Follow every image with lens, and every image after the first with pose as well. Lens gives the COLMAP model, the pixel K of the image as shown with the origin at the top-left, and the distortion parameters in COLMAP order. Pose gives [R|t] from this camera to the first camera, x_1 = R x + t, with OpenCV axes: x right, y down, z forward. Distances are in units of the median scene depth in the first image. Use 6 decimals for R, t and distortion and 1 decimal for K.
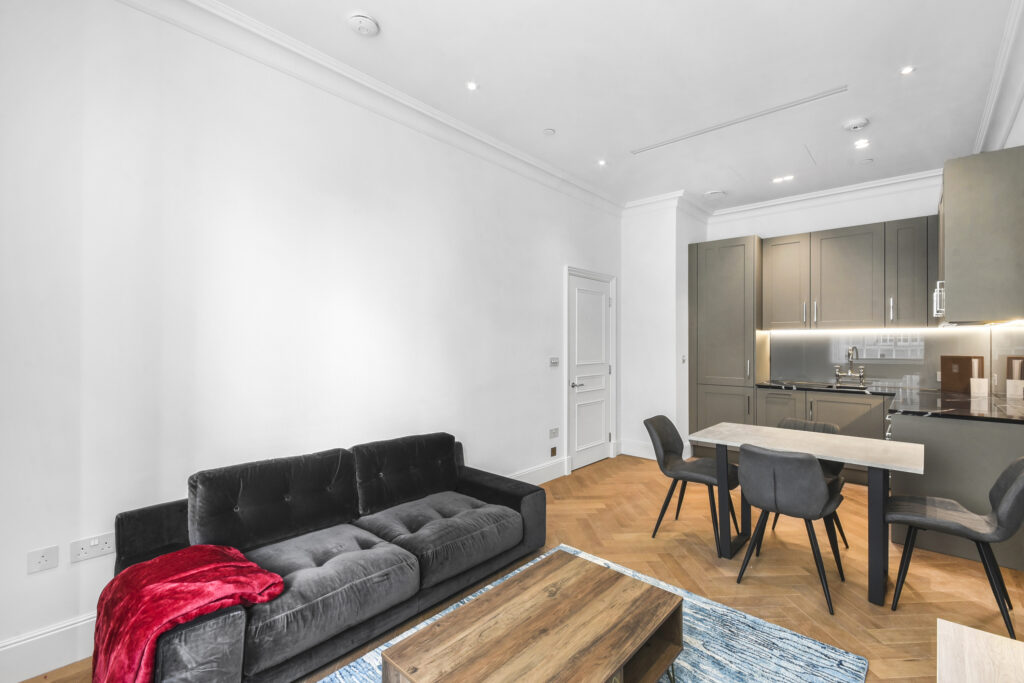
lens RADIAL K [[448.8, 0, 510.1], [0, 448.8, 344.0], [0, 0, 1]] dist [0.014395, -0.001184]
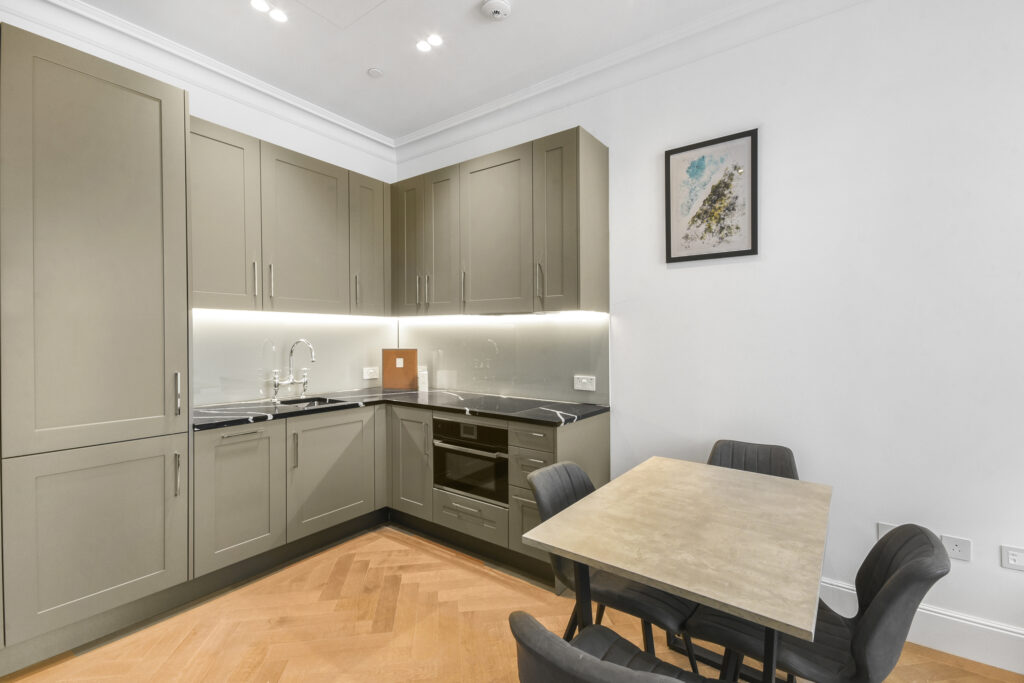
lens RADIAL K [[448.8, 0, 511.0], [0, 448.8, 337.3], [0, 0, 1]] dist [0.014395, -0.001184]
pose [[-0.098424, -0.003083, 0.995140, 0.065629], [0.000187, 0.999995, 0.003117, 0.001154], [-0.995145, 0.000493, -0.098423, 0.765542]]
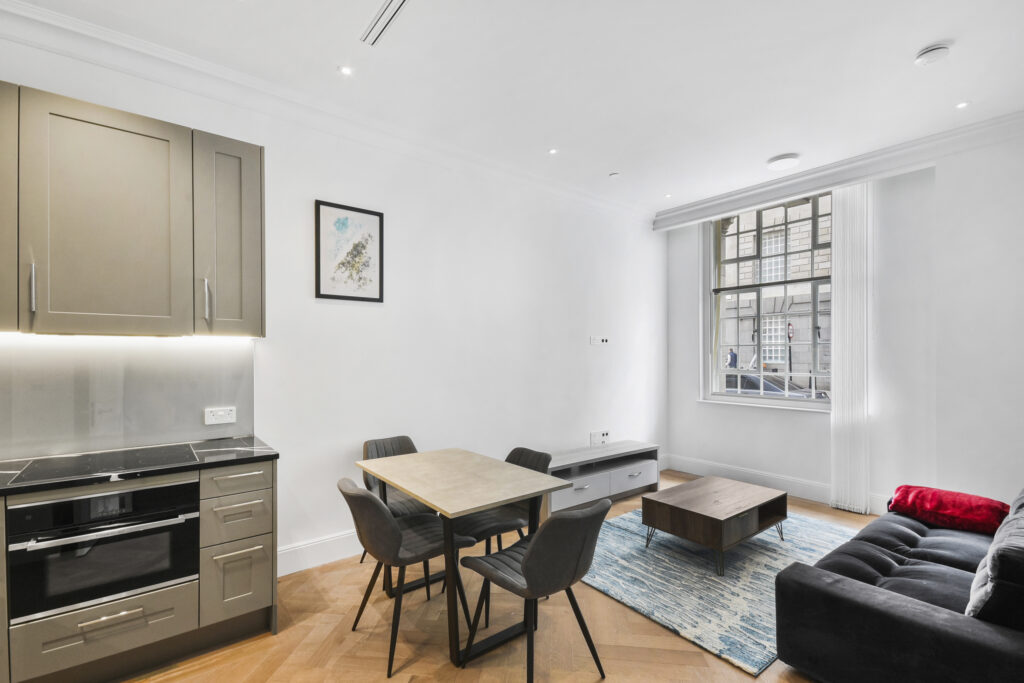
lens RADIAL K [[448.8, 0, 504.2], [0, 448.8, 350.7], [0, 0, 1]] dist [0.014395, -0.001184]
pose [[-0.983641, 0.002504, 0.180121, 0.300376], [0.001677, 0.999987, -0.004744, -0.016636], [-0.180130, -0.004364, -0.983633, 1.244366]]
